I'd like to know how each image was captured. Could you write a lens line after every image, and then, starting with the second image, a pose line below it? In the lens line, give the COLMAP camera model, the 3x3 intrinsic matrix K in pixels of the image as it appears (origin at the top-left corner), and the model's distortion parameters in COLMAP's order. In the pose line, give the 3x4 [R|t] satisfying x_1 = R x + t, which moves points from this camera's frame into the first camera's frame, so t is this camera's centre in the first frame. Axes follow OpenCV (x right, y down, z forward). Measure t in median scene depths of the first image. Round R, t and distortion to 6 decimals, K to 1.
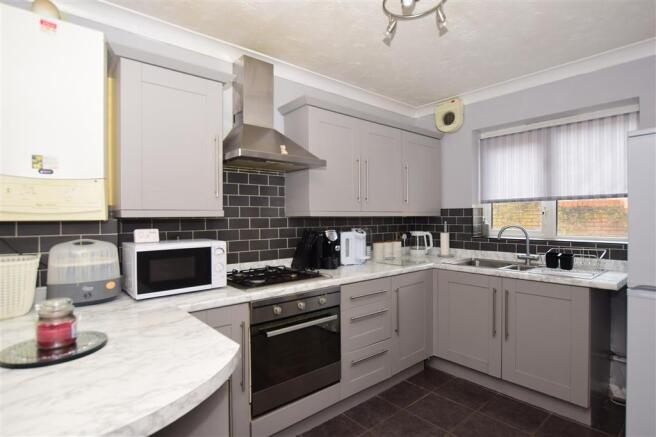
lens RADIAL K [[341.8, 0, 329.6], [0, 341.8, 217.9], [0, 0, 1]] dist [0.000683, 0.000867]
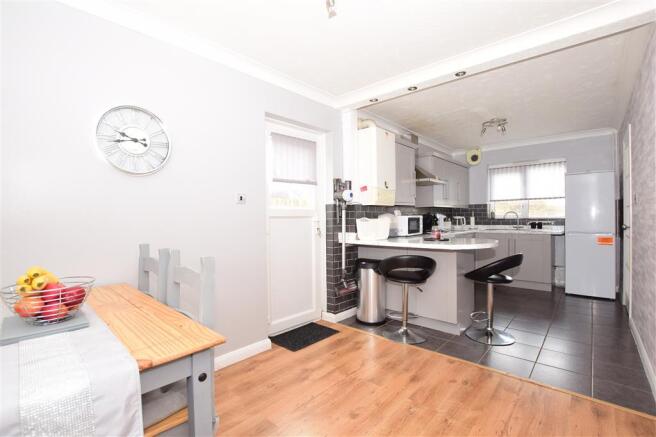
lens RADIAL K [[298.8, 0, 326.1], [0, 298.8, 218.5], [0, 0, 1]] dist [-0.025516, 0.000102]
pose [[0.993872, -0.006906, 0.110324, -0.685187], [0.007157, 0.999973, -0.001885, 0.051190], [-0.110308, 0.002663, 0.993894, -0.588379]]
